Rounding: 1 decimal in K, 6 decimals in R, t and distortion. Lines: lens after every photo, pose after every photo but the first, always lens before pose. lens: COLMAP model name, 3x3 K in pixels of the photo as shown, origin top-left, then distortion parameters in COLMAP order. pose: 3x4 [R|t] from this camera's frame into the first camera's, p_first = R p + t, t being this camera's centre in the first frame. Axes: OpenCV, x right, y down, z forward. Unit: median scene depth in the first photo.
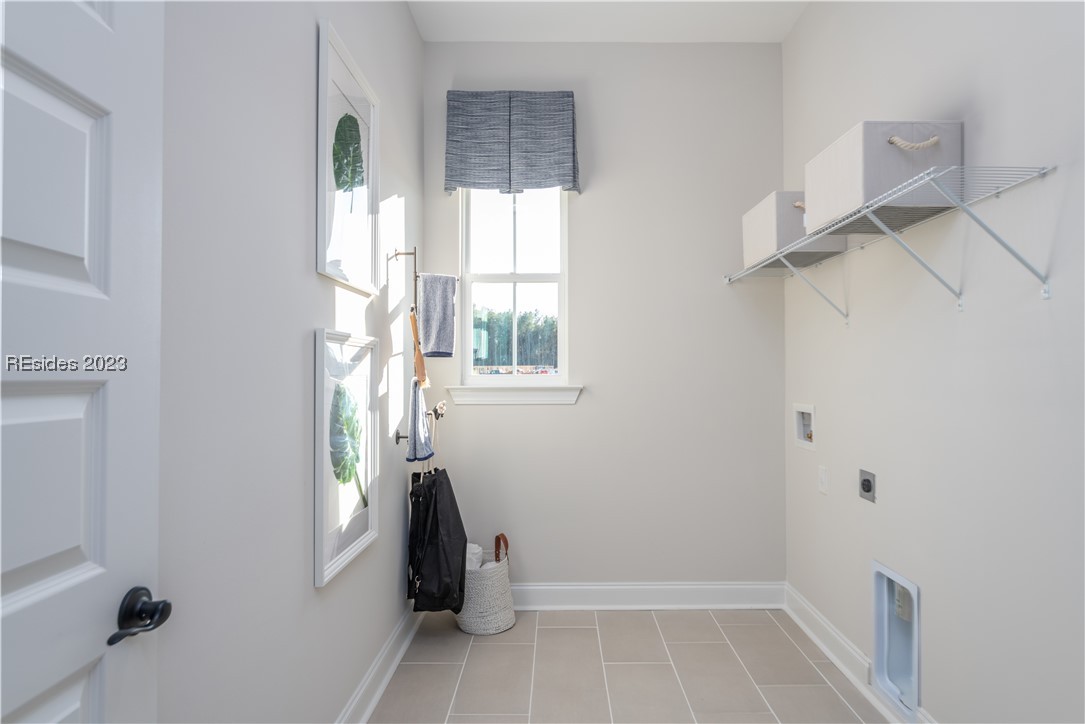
lens RADIAL K [[621.8, 0, 544.7], [0, 621.8, 374.3], [0, 0, 1]] dist [-0.000622, -0.001067]
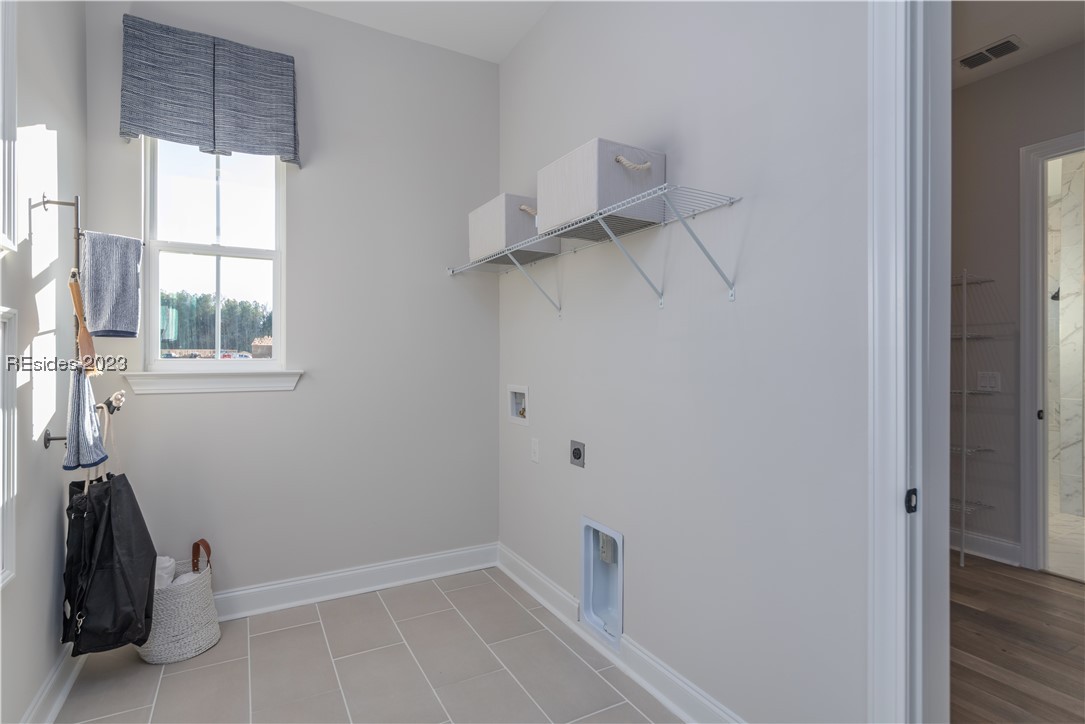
lens RADIAL K [[544.0, 0, 542.5], [0, 544.0, 362.0], [0, 0, 1]] dist [0.001618, 0.002615]
pose [[0.865822, -0.000177, 0.500352, -0.041380], [-0.002470, 0.999986, 0.004629, 0.000189], [-0.500346, -0.005244, 0.865810, 0.100997]]
